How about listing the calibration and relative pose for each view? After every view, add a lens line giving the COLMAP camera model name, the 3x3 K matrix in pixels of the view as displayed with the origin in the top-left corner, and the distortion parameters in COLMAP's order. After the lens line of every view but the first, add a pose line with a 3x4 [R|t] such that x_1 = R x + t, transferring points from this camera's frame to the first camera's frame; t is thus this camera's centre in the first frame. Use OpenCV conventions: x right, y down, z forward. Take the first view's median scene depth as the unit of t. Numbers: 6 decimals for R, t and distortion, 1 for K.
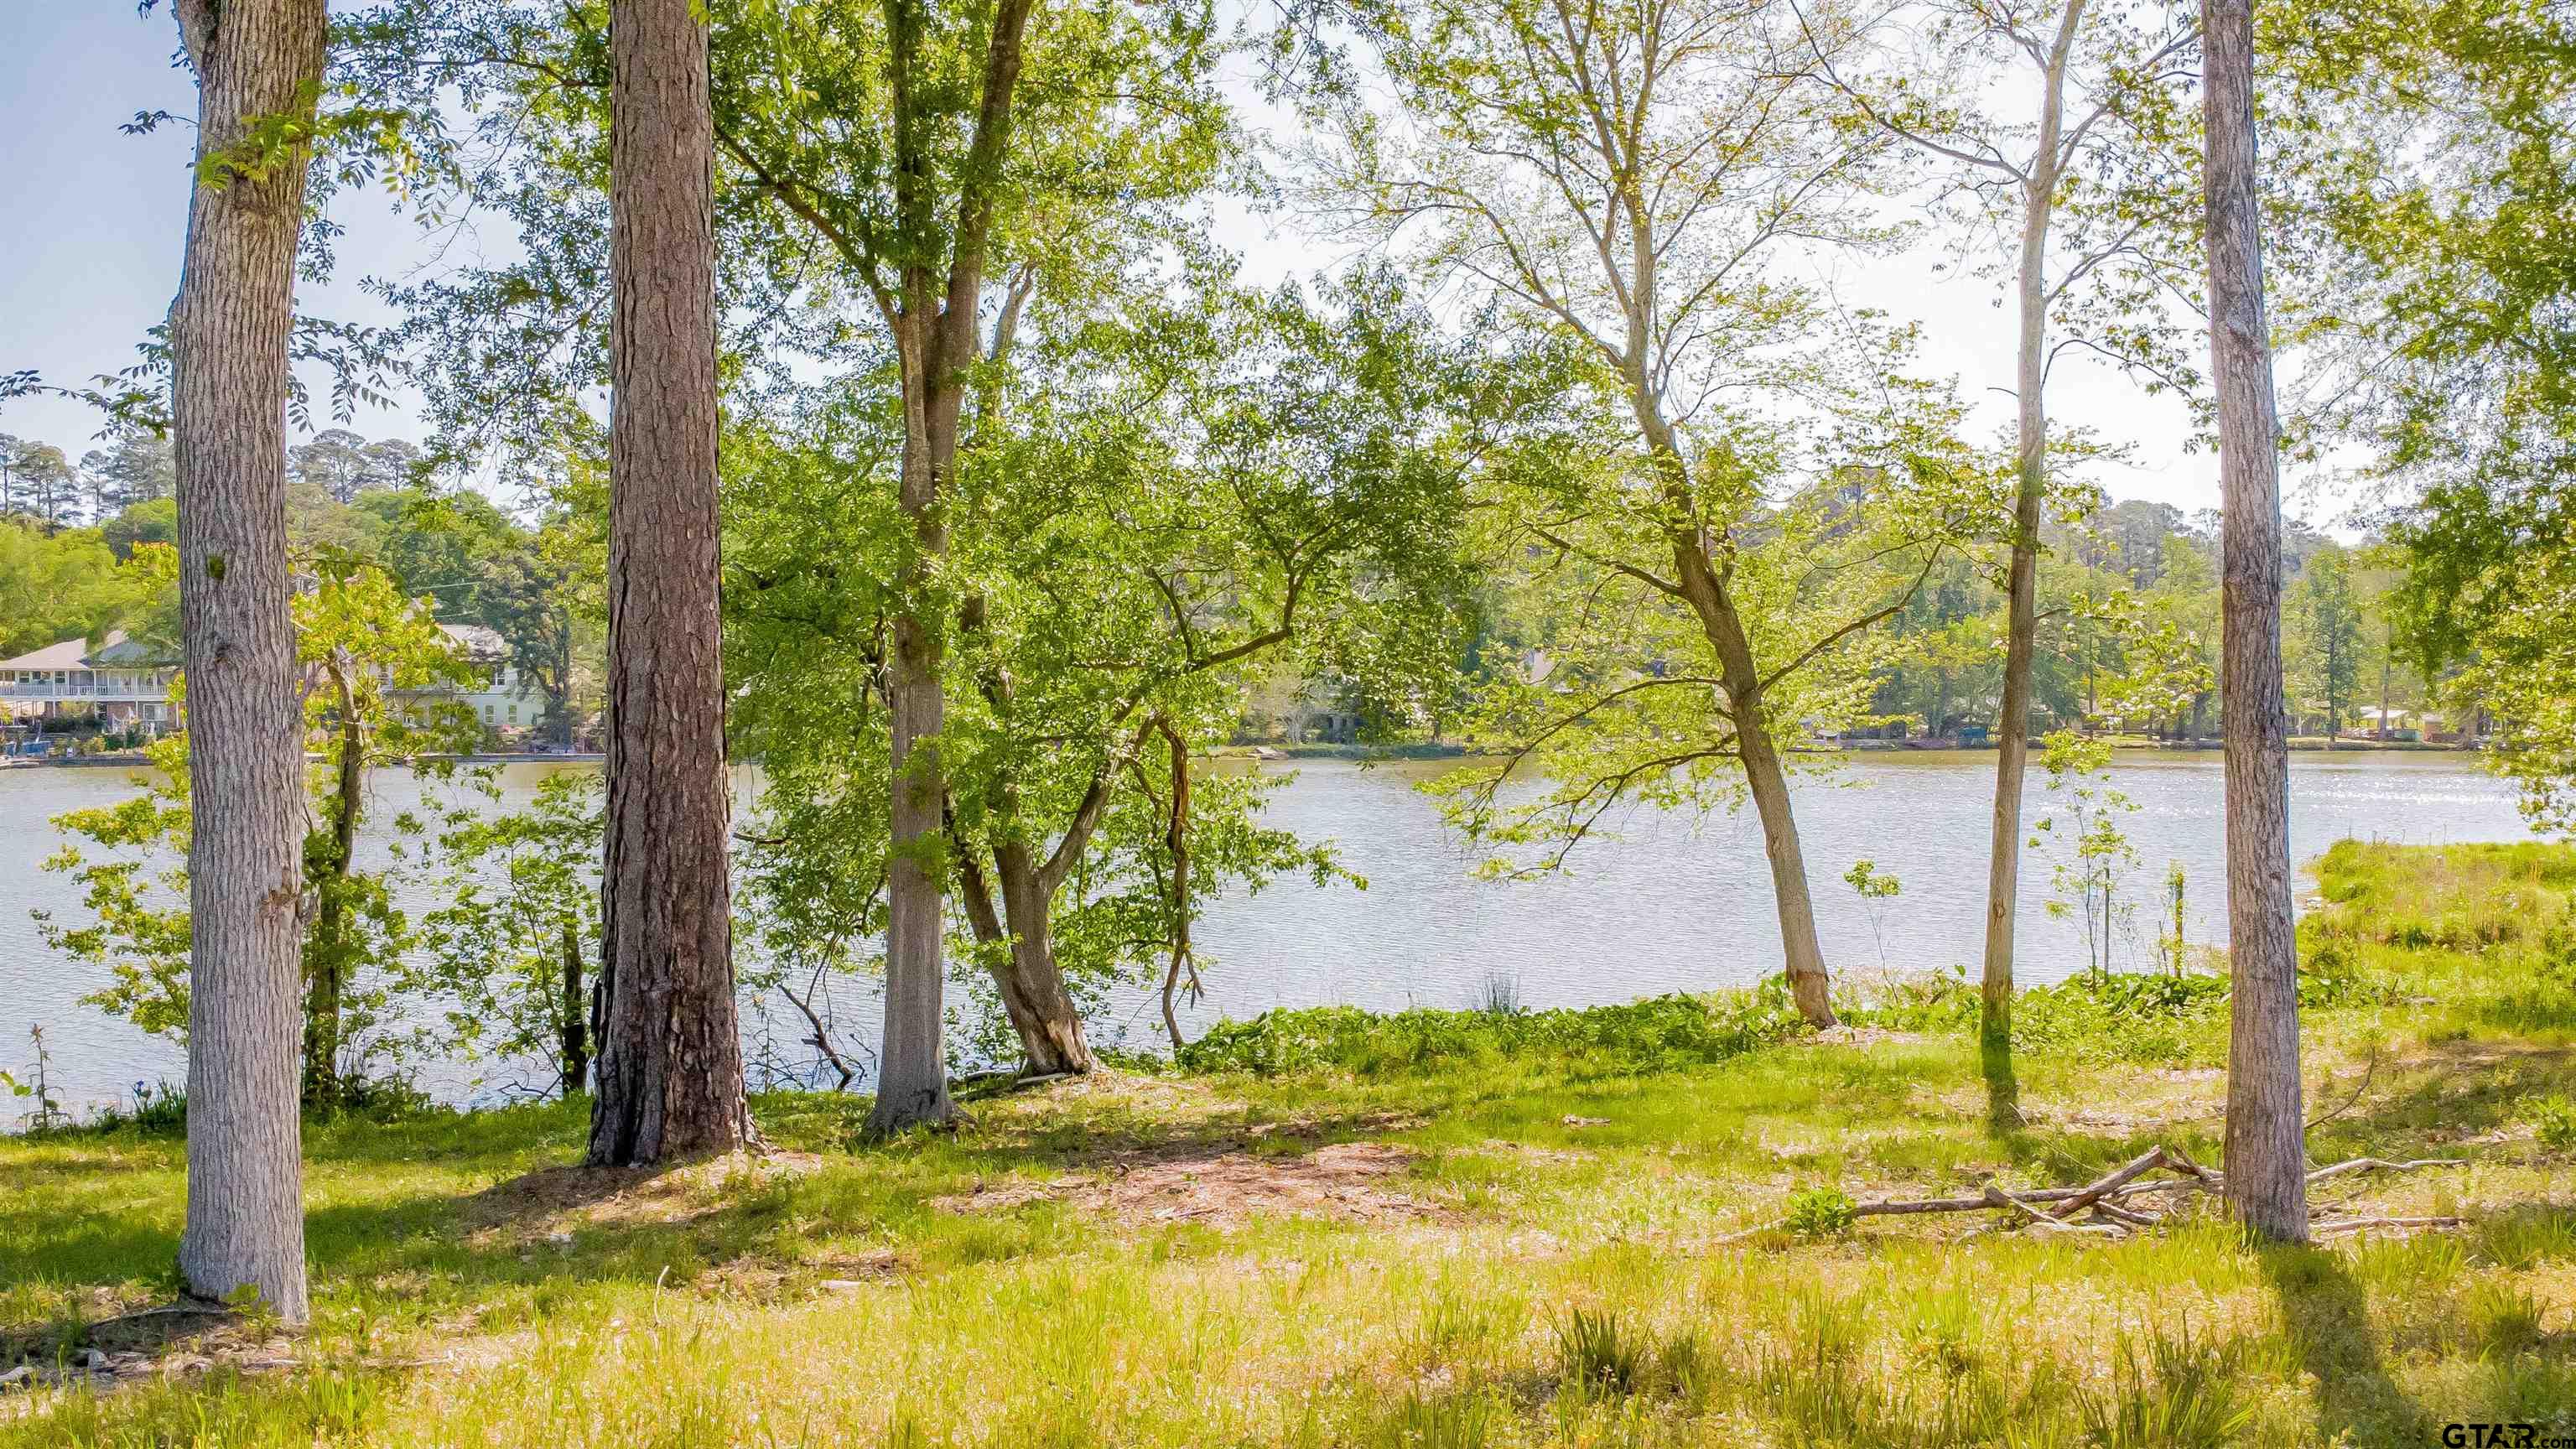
lens RADIAL K [[1821.6, 0, 1299.3], [0, 1821.6, 731.5], [0, 0, 1]] dist [0.010677, -0.000967]
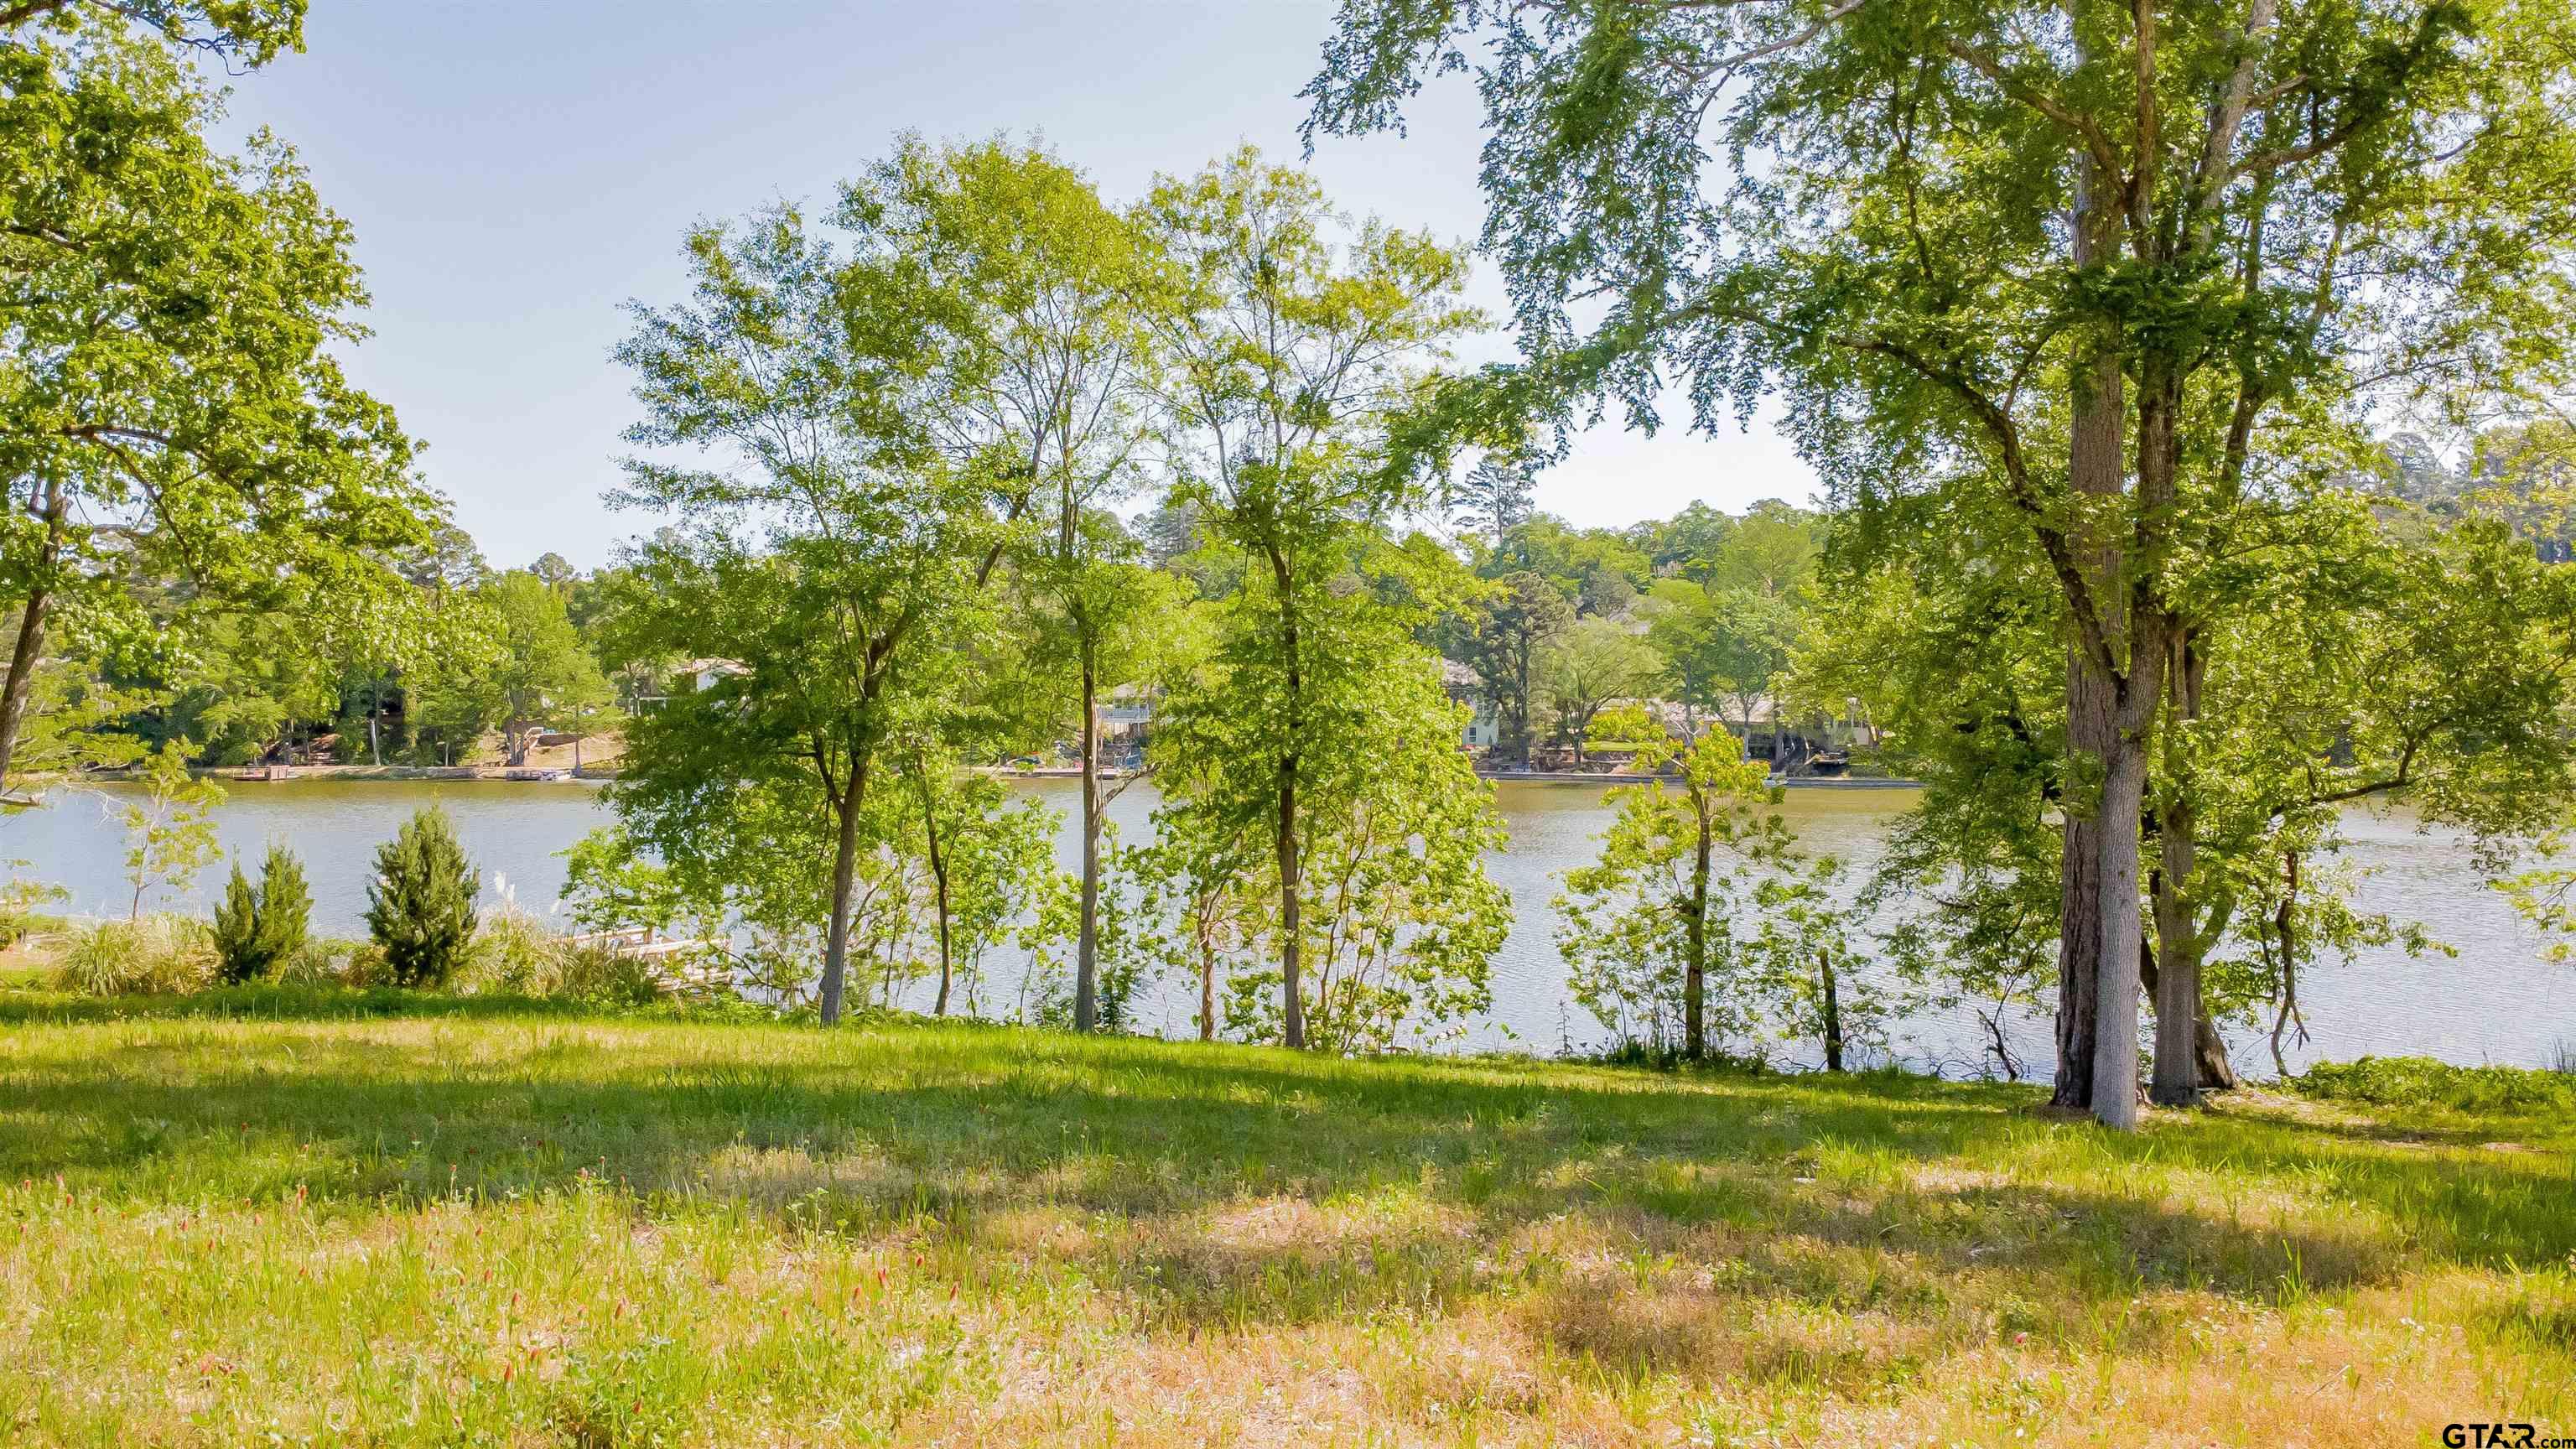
lens RADIAL K [[1821.6, 0, 1299.3], [0, 1821.6, 731.5], [0, 0, 1]] dist [0.010677, -0.000967]
pose [[0.893108, 0.008198, -0.449768, -0.105204], [-0.009711, 0.999952, -0.001059, -0.066997], [0.449738, 0.005313, 0.893145, -0.489444]]
